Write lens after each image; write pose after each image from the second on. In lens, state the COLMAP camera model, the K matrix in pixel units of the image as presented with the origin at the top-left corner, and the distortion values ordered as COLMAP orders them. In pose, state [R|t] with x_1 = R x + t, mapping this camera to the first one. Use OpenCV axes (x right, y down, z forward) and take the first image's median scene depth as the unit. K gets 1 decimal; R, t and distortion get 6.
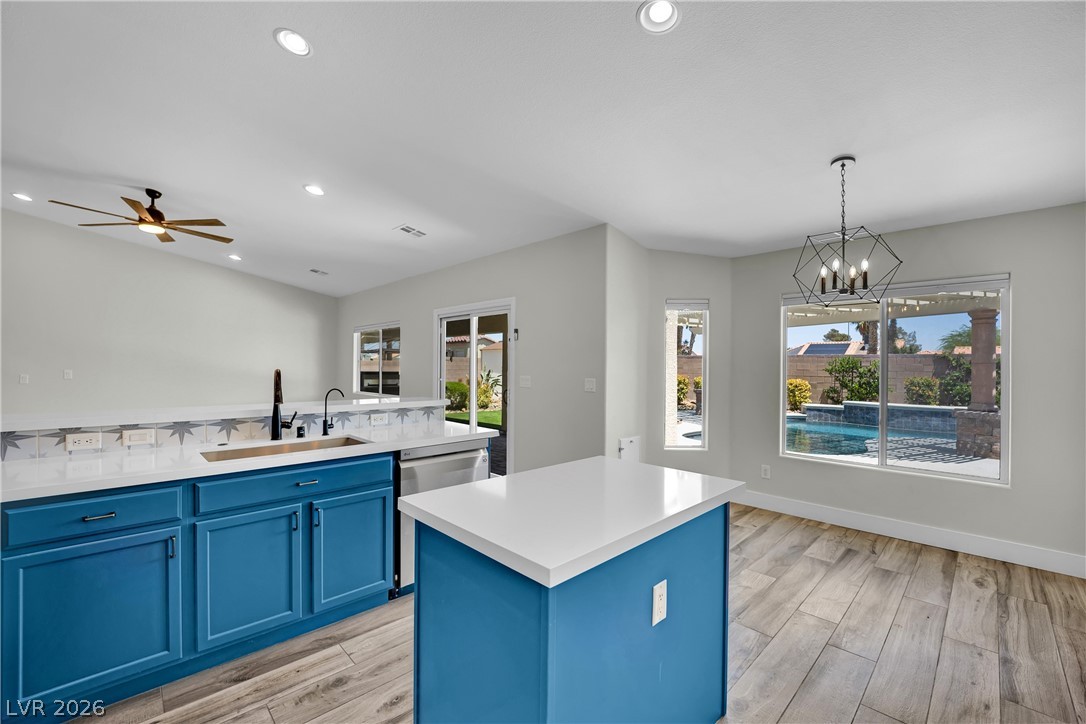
lens RADIAL K [[447.5, 0, 548.5], [0, 447.5, 359.6], [0, 0, 1]] dist [-0.024752, 0.002978]
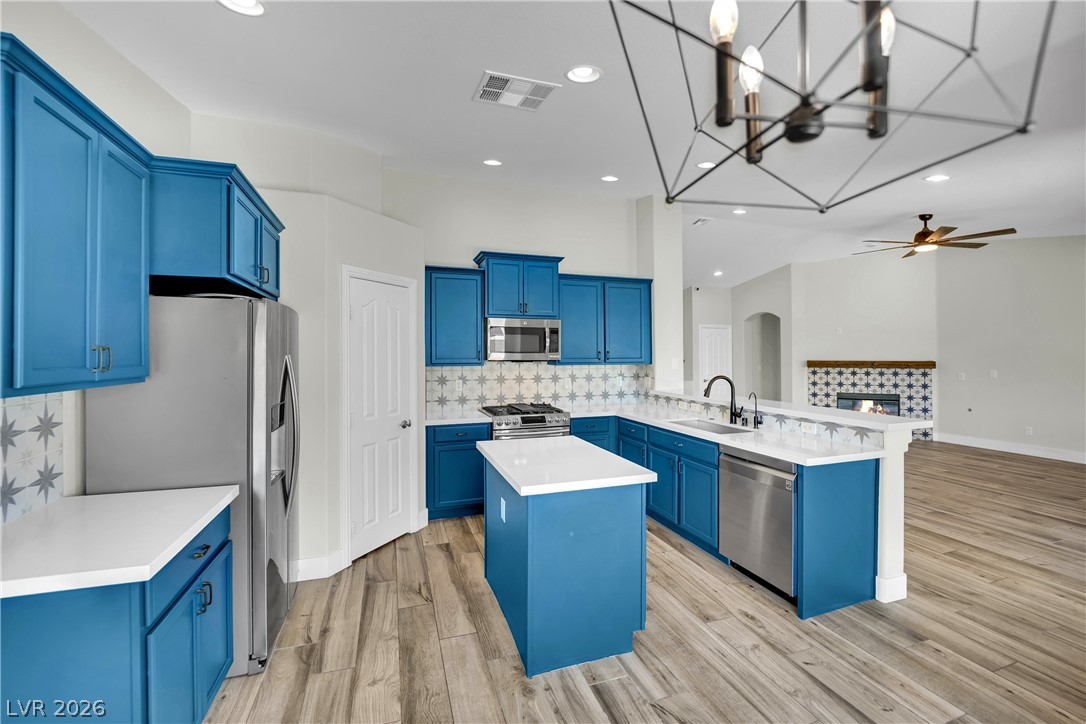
lens RADIAL K [[447.5, 0, 539.1], [0, 447.5, 350.3], [0, 0, 1]] dist [-0.024752, 0.002978]
pose [[-0.439642, -0.009792, -0.898120, 0.934531], [0.008634, 0.999848, -0.015127, -0.042288], [0.898132, -0.014405, -0.439490, 1.002025]]
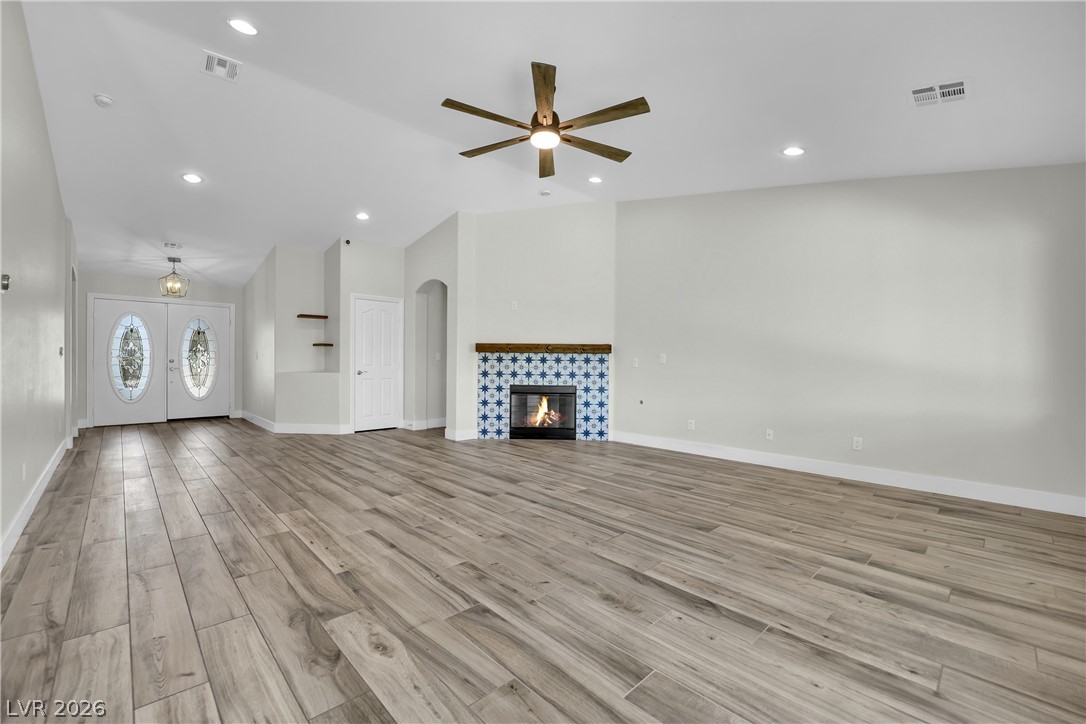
lens RADIAL K [[447.5, 0, 539.4], [0, 447.5, 357.9], [0, 0, 1]] dist [-0.024752, 0.002978]
pose [[-0.018210, -0.008555, -0.999798, -0.315221], [-0.000079, 0.999963, -0.008555, 0.095680], [0.999834, -0.000077, -0.018210, 1.696110]]
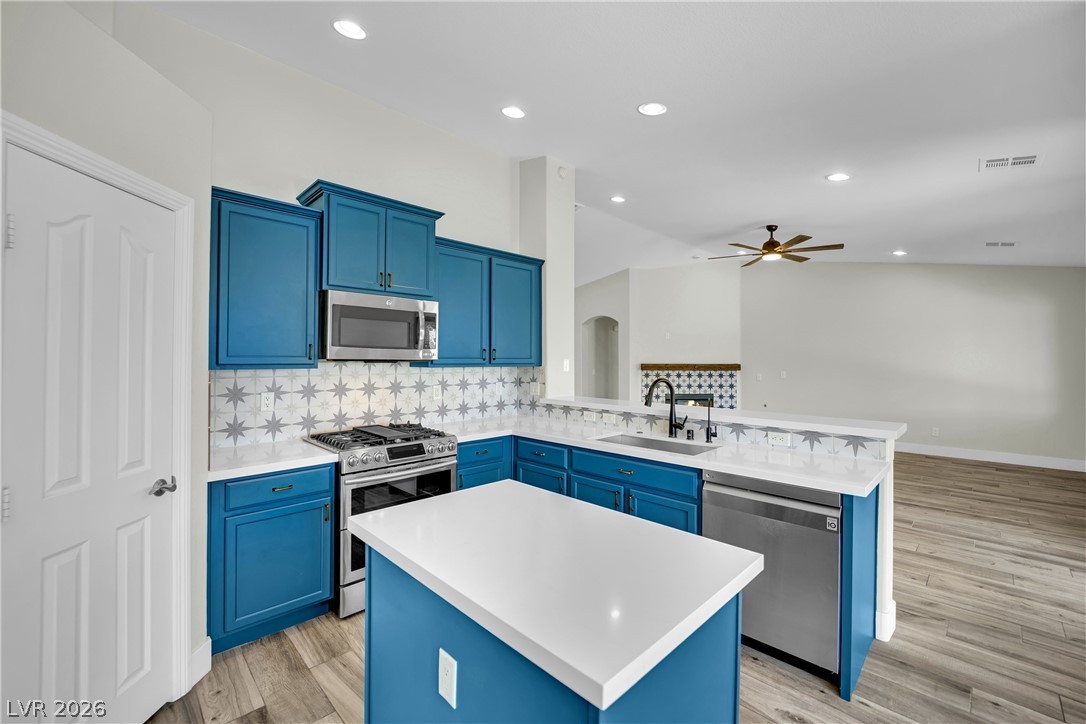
lens RADIAL K [[447.5, 0, 541.6], [0, 447.5, 349.3], [0, 0, 1]] dist [-0.024752, 0.002978]
pose [[-0.001253, -0.027255, -0.999628, 0.553831], [0.008490, 0.999592, -0.027264, -0.023837], [0.999963, -0.008521, -0.001021, 0.607446]]
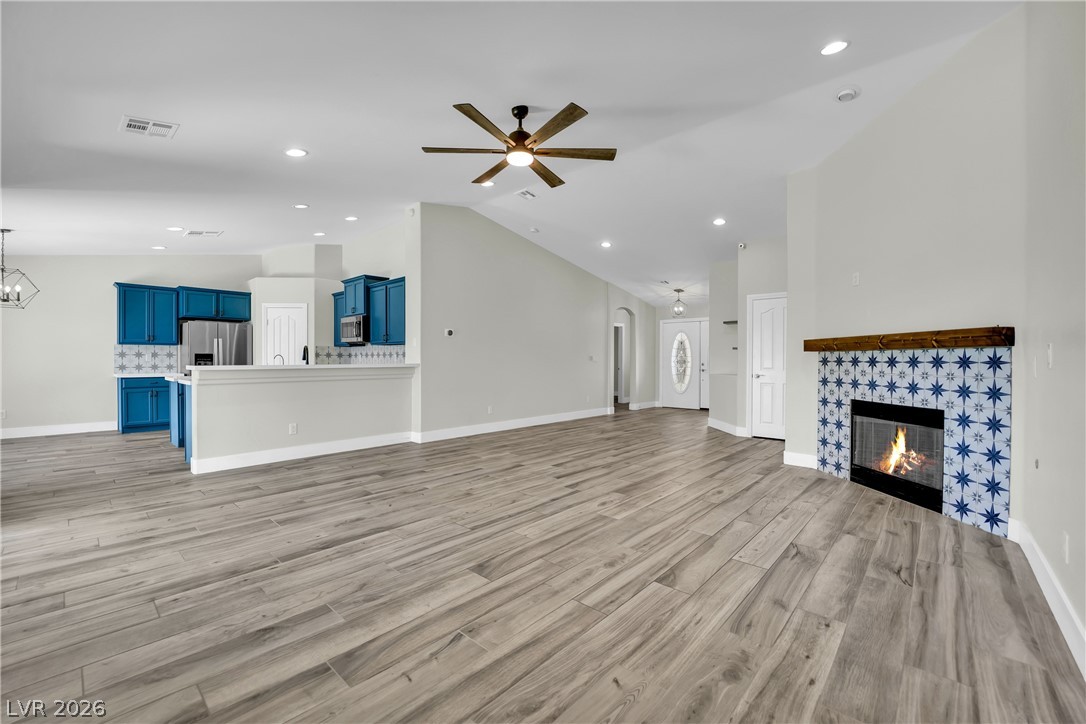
lens RADIAL K [[447.5, 0, 543.0], [0, 447.5, 359.7], [0, 0, 1]] dist [-0.024752, 0.002978]
pose [[-0.998388, -0.006026, -0.056445, -1.515714], [-0.005393, 0.999921, -0.011355, 0.101933], [0.056509, -0.011032, -0.998341, 2.998418]]
